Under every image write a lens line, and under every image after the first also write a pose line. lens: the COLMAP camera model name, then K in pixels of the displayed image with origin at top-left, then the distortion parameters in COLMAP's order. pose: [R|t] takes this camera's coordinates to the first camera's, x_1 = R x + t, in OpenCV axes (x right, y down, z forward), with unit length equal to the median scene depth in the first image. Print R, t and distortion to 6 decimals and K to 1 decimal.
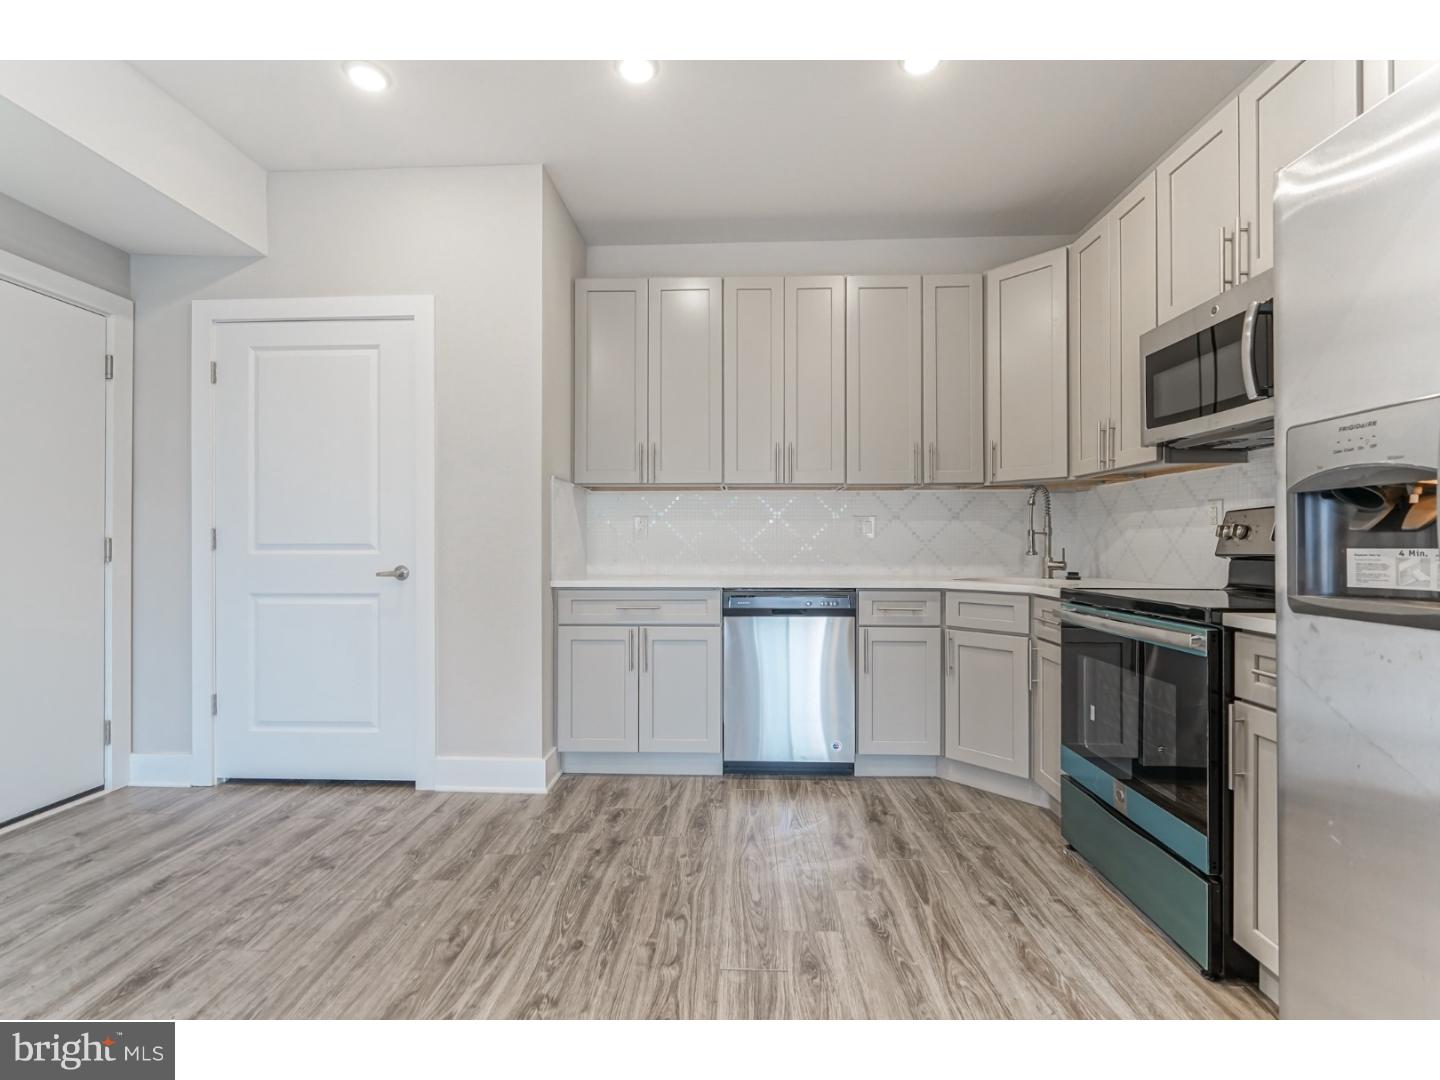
lens RADIAL K [[659.4, 0, 717.0], [0, 659.4, 538.8], [0, 0, 1]] dist [-0.009603, 0.004784]
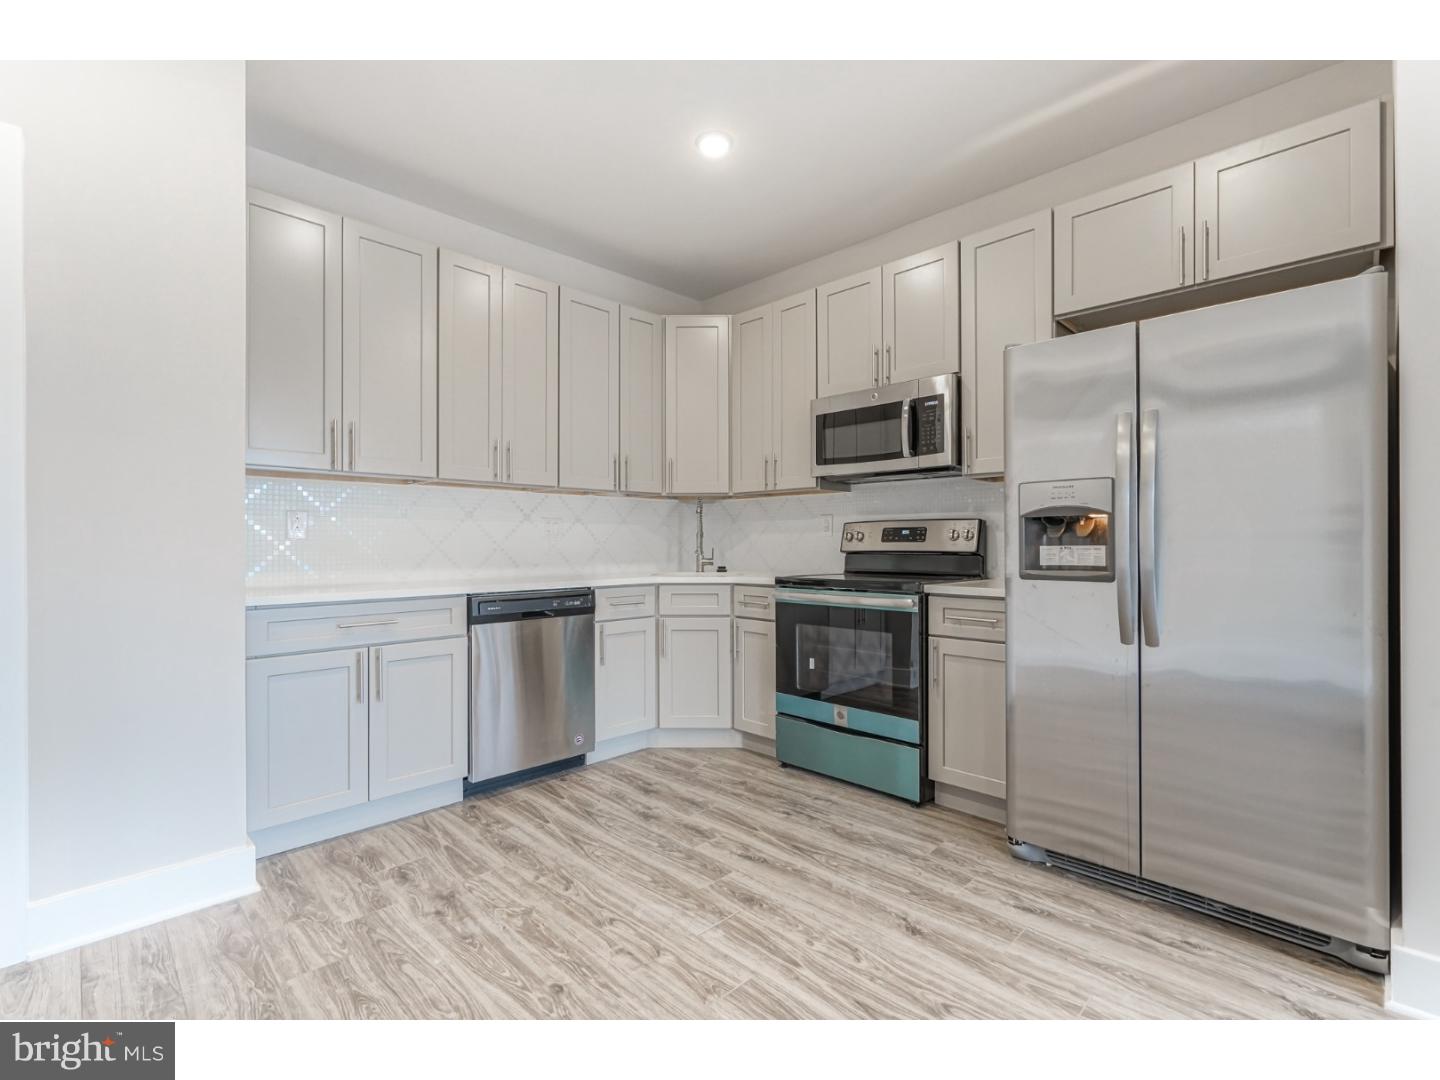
lens RADIAL K [[659.4, 0, 717.0], [0, 659.4, 538.8], [0, 0, 1]] dist [-0.009603, 0.004784]
pose [[0.675763, 0.003868, 0.737109, -0.524630], [-0.002454, 0.999992, -0.002997, 0.000579], [-0.737115, 0.000217, 0.675768, 0.162108]]
